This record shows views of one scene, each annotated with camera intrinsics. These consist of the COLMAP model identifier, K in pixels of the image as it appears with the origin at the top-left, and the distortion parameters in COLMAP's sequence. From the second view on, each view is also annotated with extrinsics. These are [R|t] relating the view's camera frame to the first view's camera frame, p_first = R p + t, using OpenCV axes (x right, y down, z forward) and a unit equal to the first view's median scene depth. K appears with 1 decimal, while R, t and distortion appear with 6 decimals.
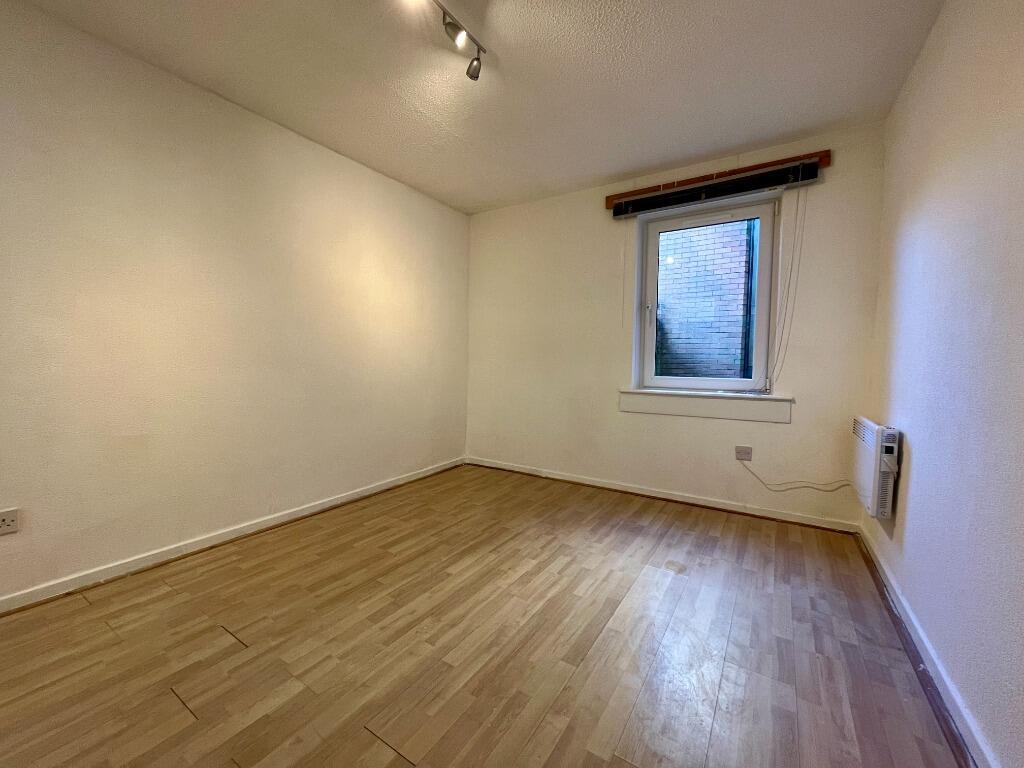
lens RADIAL K [[413.3, 0, 508.8], [0, 413.3, 385.1], [0, 0, 1]] dist [-0.003888, -0.000398]
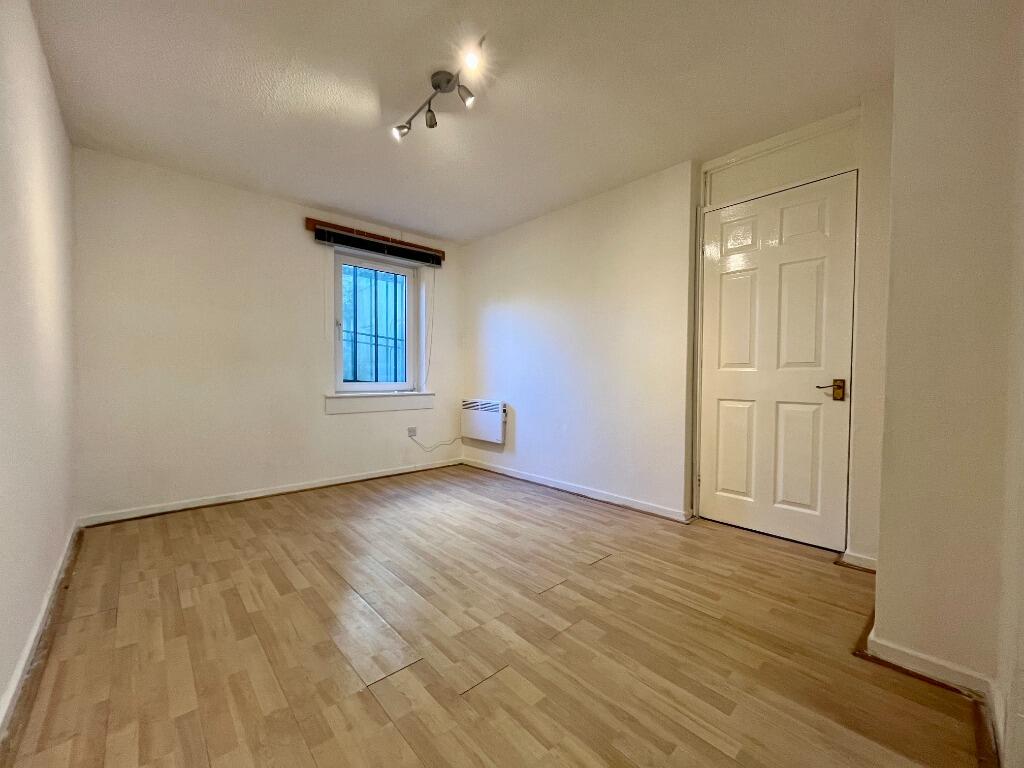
lens RADIAL K [[413.3, 0, 508.4], [0, 413.3, 385.2], [0, 0, 1]] dist [-0.003888, -0.000398]
pose [[0.251917, -0.029617, 0.967295, -0.863088], [0.054693, 0.998370, 0.016324, -0.009321], [-0.966202, 0.048792, 0.253127, 0.299207]]
